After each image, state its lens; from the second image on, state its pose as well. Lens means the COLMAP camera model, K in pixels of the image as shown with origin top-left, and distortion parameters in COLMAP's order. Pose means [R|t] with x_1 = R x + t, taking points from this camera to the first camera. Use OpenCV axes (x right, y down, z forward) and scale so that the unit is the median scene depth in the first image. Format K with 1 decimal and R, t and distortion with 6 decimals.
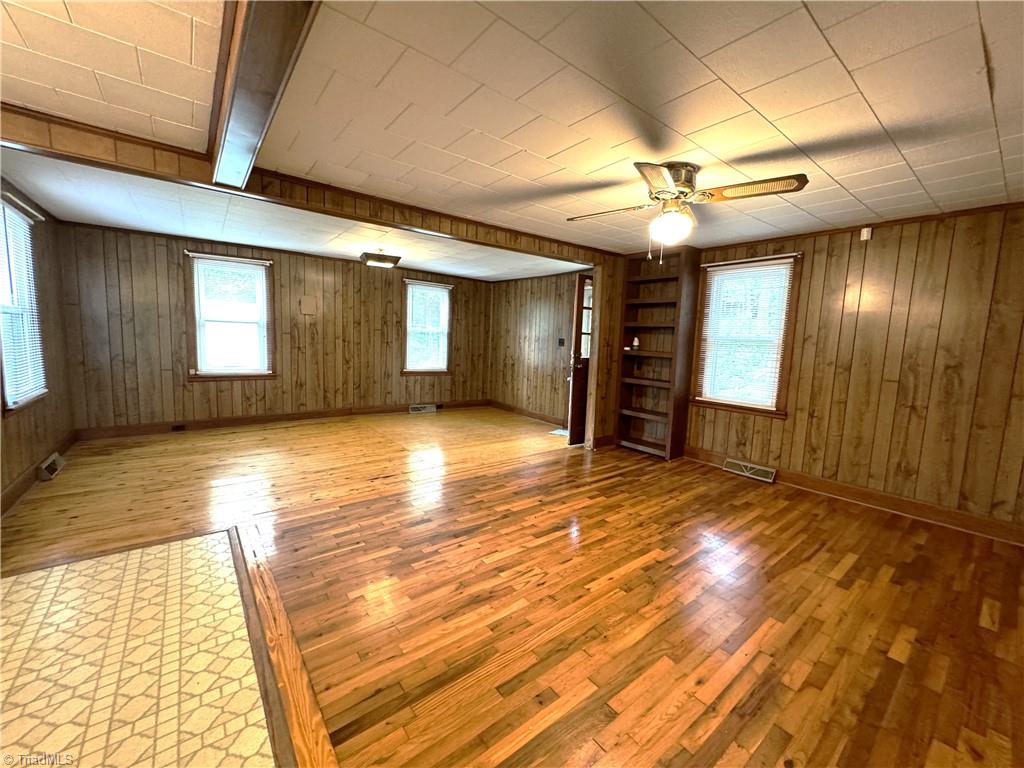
lens RADIAL K [[410.4, 0, 509.7], [0, 410.4, 380.8], [0, 0, 1]] dist [-0.000492, 0.000422]
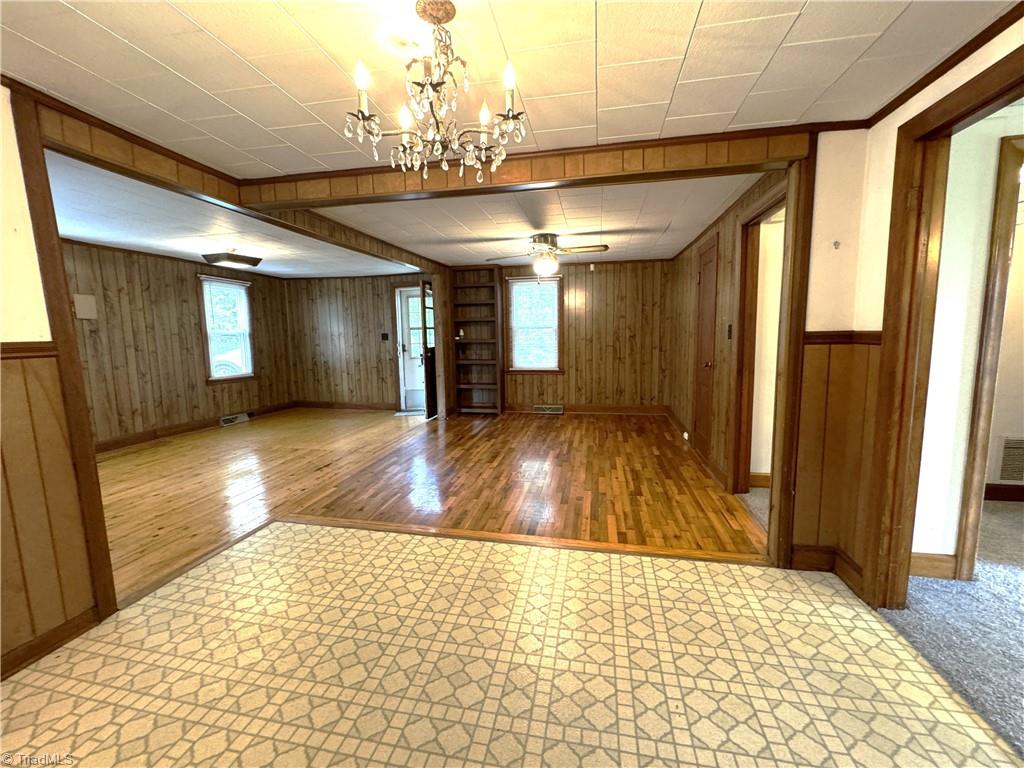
lens RADIAL K [[410.4, 0, 521.5], [0, 410.4, 378.4], [0, 0, 1]] dist [-0.000492, 0.000422]
pose [[0.764197, -0.121513, 0.633433, -0.407362], [0.111602, 0.992191, 0.055693, -0.001432], [-0.635254, 0.028132, 0.771791, -0.136395]]
